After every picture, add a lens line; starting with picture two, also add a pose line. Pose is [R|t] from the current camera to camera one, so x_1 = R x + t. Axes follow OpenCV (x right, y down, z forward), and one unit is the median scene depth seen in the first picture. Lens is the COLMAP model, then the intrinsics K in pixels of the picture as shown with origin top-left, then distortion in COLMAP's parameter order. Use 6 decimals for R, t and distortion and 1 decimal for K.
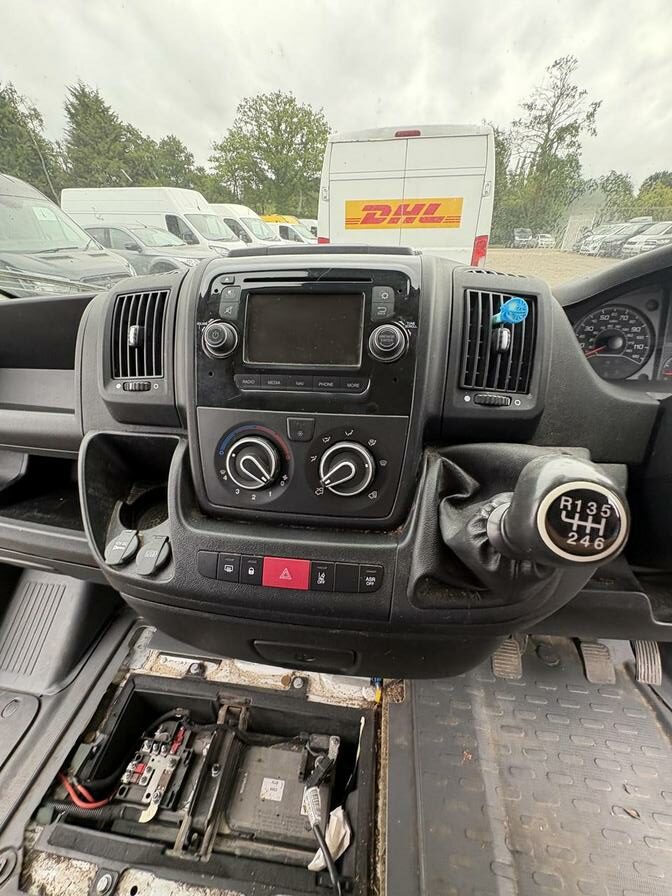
lens RADIAL K [[358.8, 0, 335.5], [0, 358.8, 444.8], [0, 0, 1]] dist [0.002337, 0.000404]
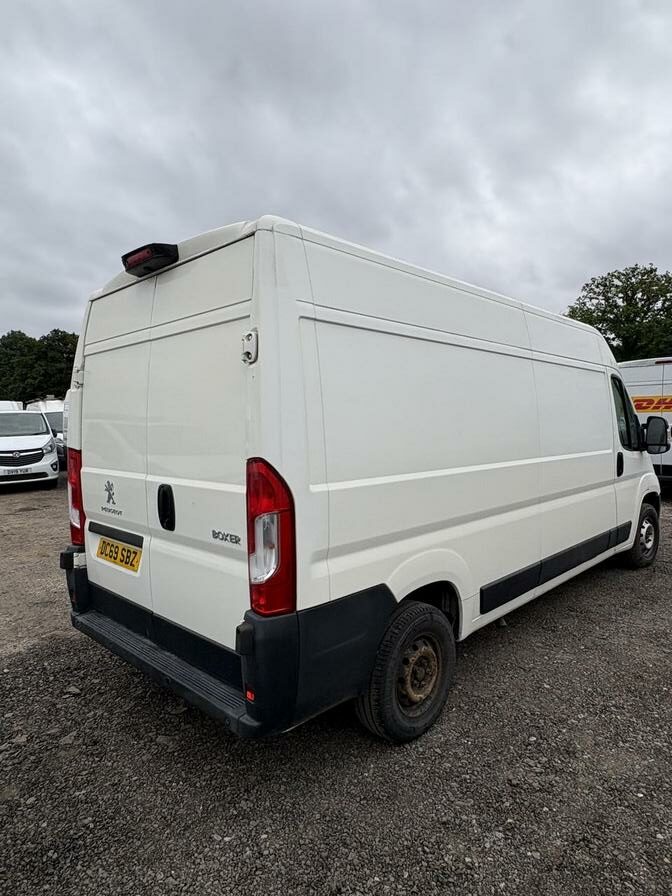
lens RADIAL K [[540.5, 0, 340.6], [0, 540.5, 449.1], [0, 0, 1]] dist [0.000976, 0.000456]
pose [[0.808875, 0.025731, -0.587417, 0.044700], [-0.279528, 0.895753, -0.345675, 0.070656], [0.517286, 0.443808, 0.731744, -0.130783]]
